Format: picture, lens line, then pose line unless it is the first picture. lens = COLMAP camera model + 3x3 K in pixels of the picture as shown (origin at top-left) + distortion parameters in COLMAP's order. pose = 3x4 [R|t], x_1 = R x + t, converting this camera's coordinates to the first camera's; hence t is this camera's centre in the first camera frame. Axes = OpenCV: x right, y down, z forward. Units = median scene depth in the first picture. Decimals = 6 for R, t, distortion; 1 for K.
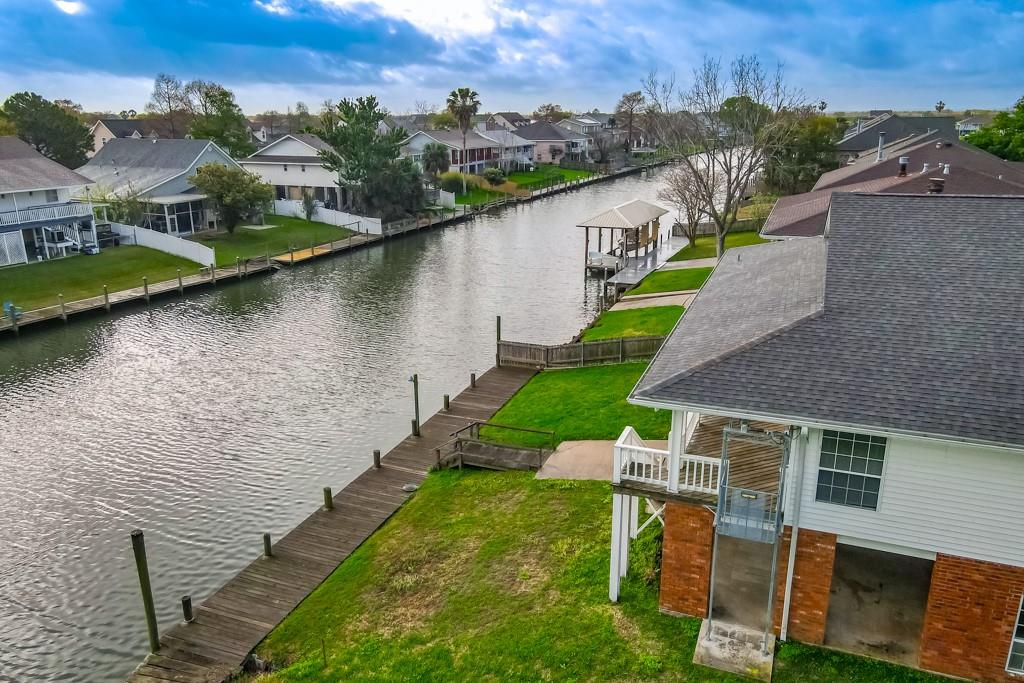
lens RADIAL K [[740.9, 0, 514.3], [0, 740.9, 339.5], [0, 0, 1]] dist [0.017614, 0.007522]
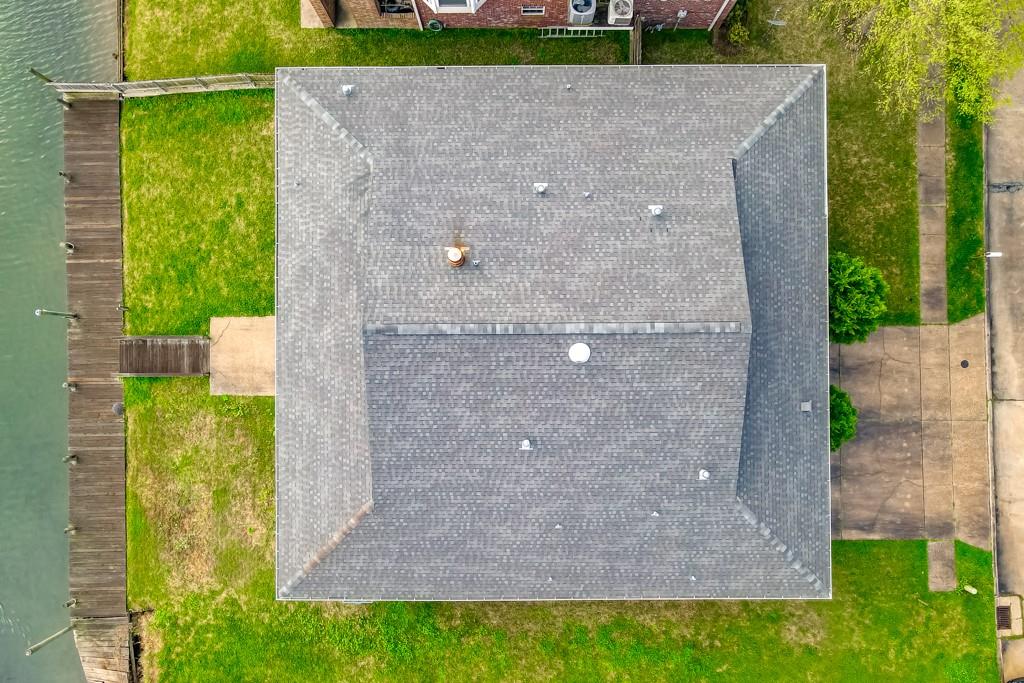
lens RADIAL K [[740.9, 0, 508.4], [0, 740.9, 340.5], [0, 0, 1]] dist [0.017614, 0.007522]
pose [[0.926850, -0.374205, 0.030322, 0.688939], [0.089175, 0.297888, 0.950427, -1.404969], [-0.364687, -0.878199, 0.309467, 0.680640]]
